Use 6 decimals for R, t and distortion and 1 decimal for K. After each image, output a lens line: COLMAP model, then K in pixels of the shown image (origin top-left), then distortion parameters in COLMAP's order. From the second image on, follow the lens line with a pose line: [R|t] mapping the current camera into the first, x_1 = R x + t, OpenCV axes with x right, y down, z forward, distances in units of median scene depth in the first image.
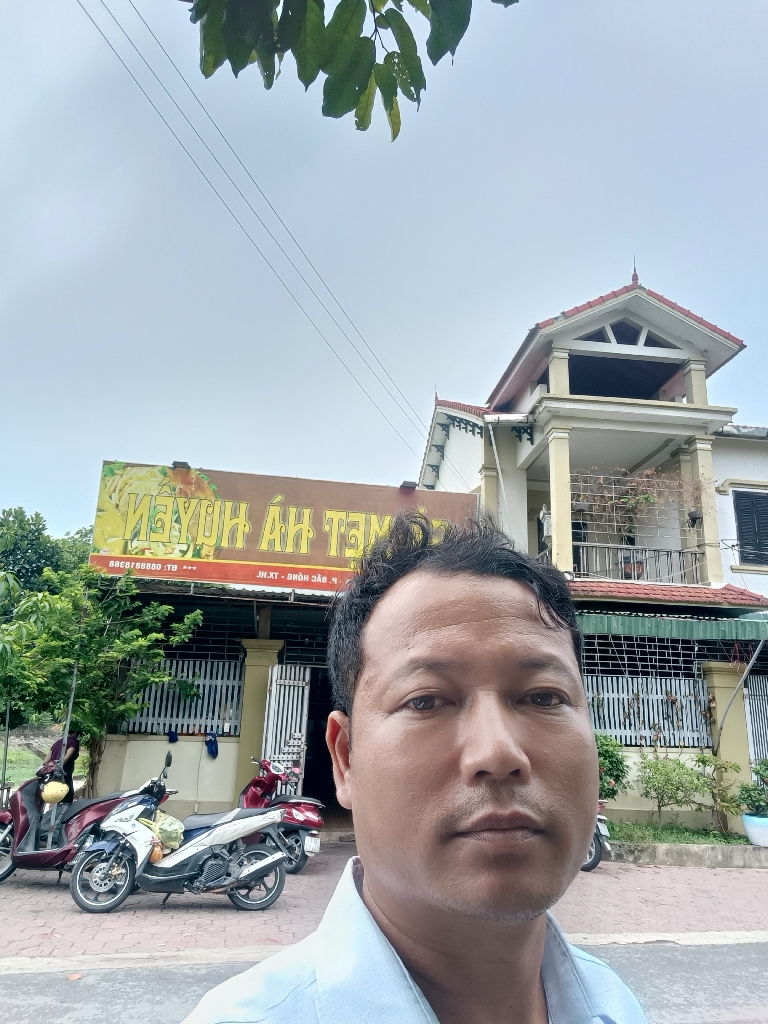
lens RADIAL K [[676.9, 0, 368.3], [0, 676.9, 524.1], [0, 0, 1]] dist [0.014937, -0.027447]
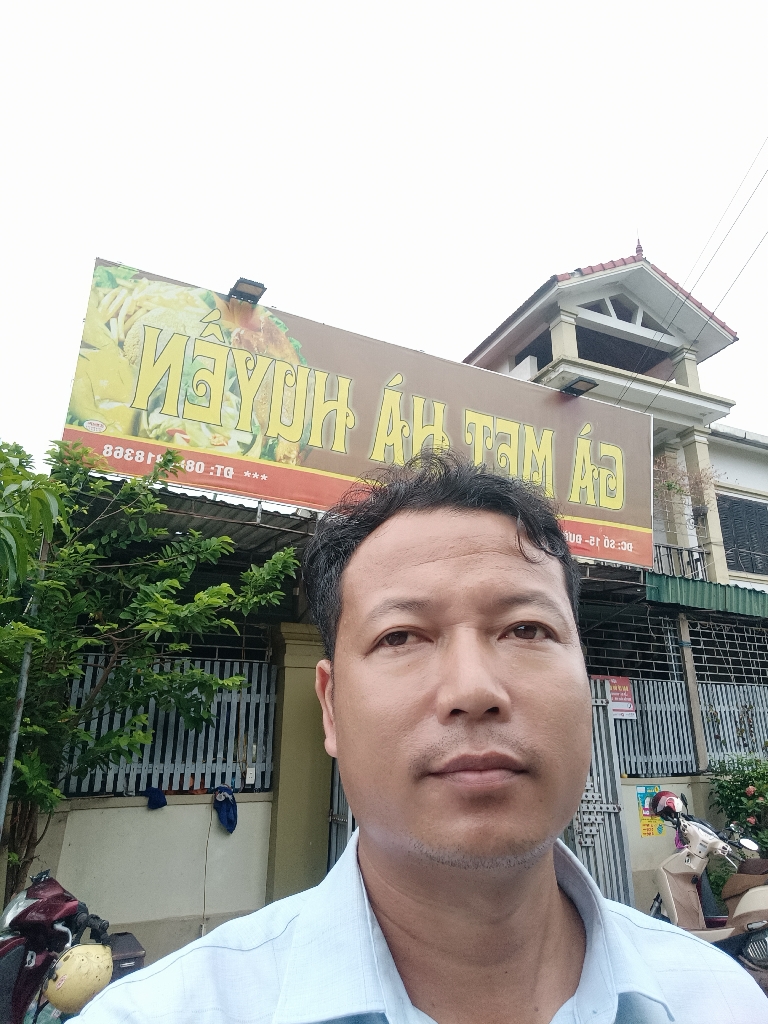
lens RADIAL K [[676.9, 0, 381.8], [0, 676.9, 517.6], [0, 0, 1]] dist [0.014937, -0.027447]
pose [[0.943113, 0.070200, 0.324976, -0.309351], [-0.048907, 0.996114, -0.073242, 0.119882], [-0.328855, 0.053181, 0.942882, 0.413621]]
